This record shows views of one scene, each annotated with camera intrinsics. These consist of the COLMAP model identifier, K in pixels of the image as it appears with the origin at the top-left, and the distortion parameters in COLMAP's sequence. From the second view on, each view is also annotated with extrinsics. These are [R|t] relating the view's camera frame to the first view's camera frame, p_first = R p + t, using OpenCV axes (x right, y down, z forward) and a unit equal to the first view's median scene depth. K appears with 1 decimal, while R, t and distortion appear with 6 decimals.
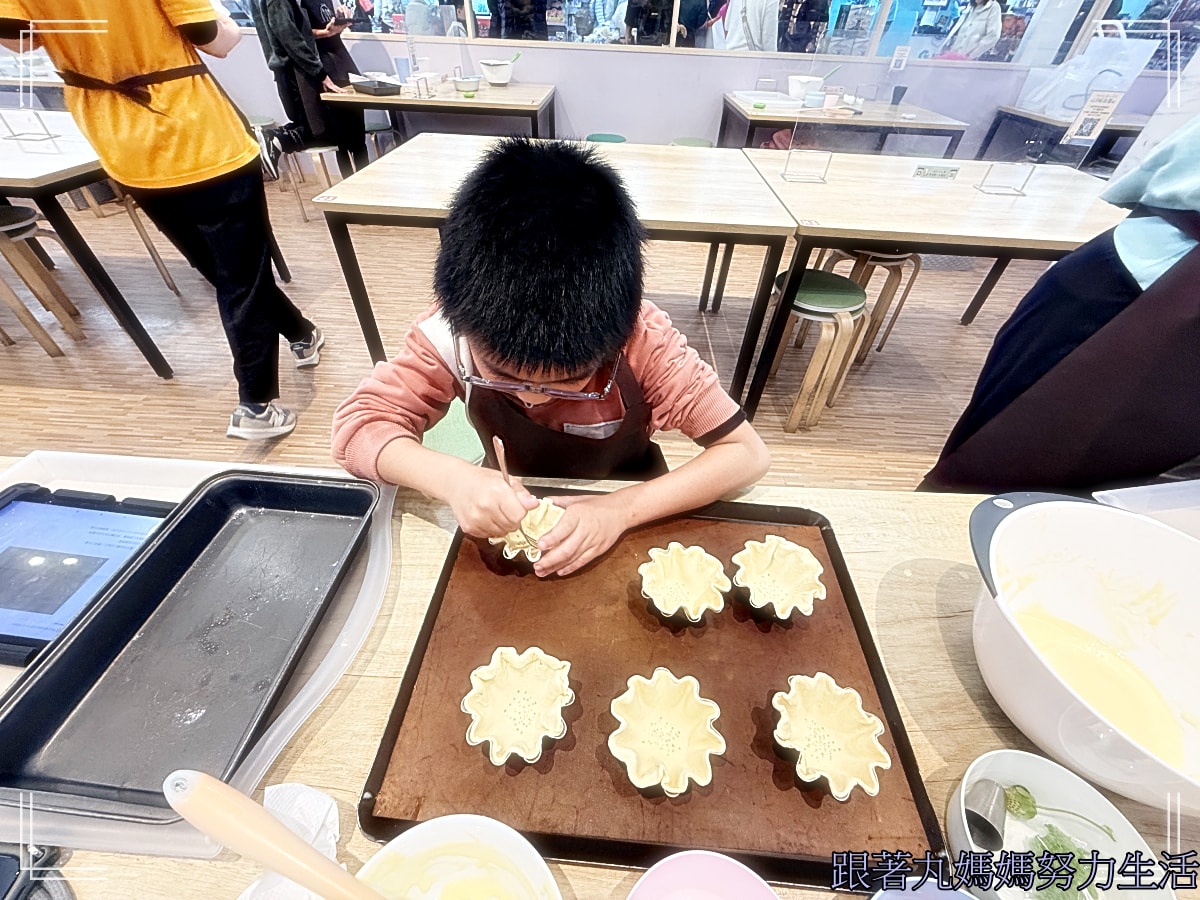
lens RADIAL K [[476.6, 0, 600.3], [0, 476.6, 451.6], [0, 0, 1]] dist [-0.001120, -0.000217]
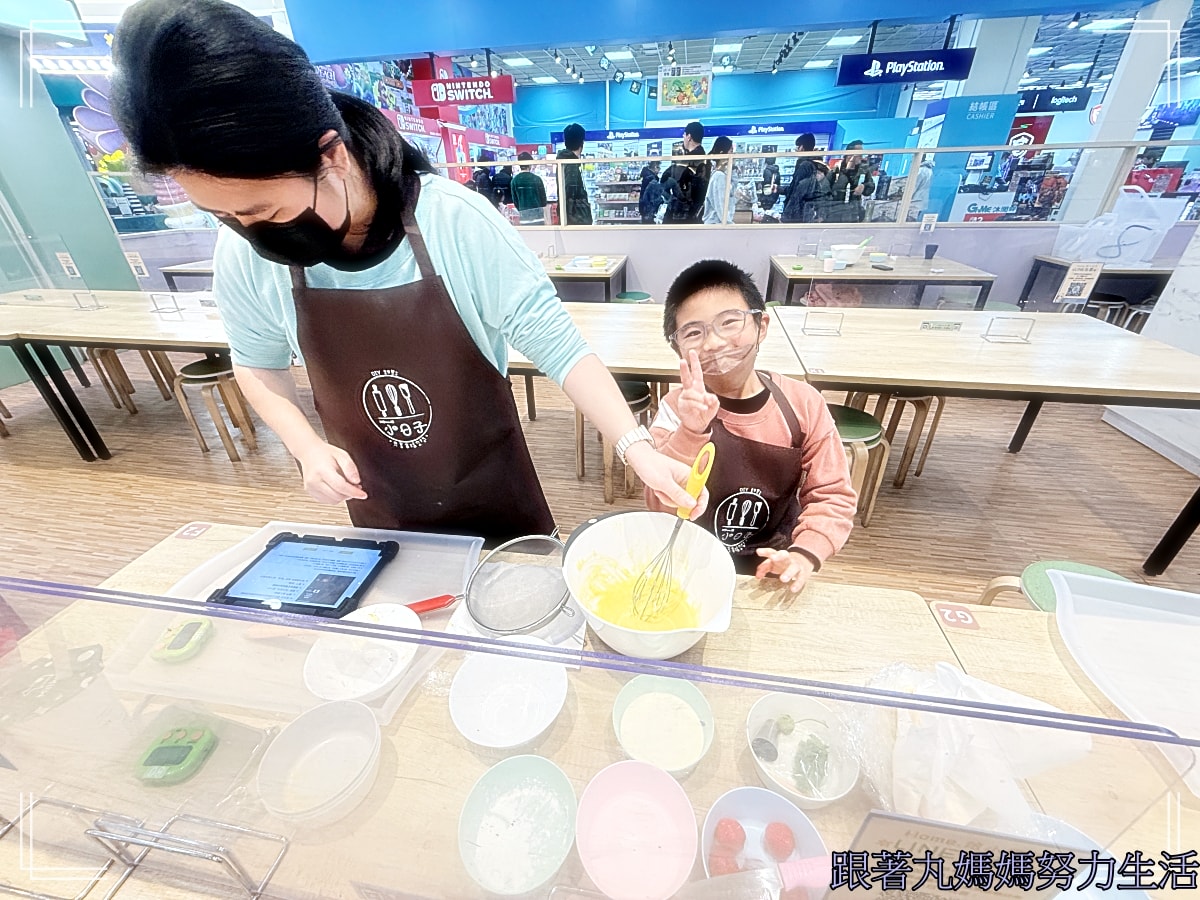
lens RADIAL K [[476.6, 0, 597.1], [0, 476.6, 446.2], [0, 0, 1]] dist [-0.001120, -0.000217]
pose [[0.987827, 0.020012, -0.154267, 0.052243], [-0.057152, 0.969024, -0.240261, 0.019663], [0.144680, 0.246153, 0.958372, -0.133538]]
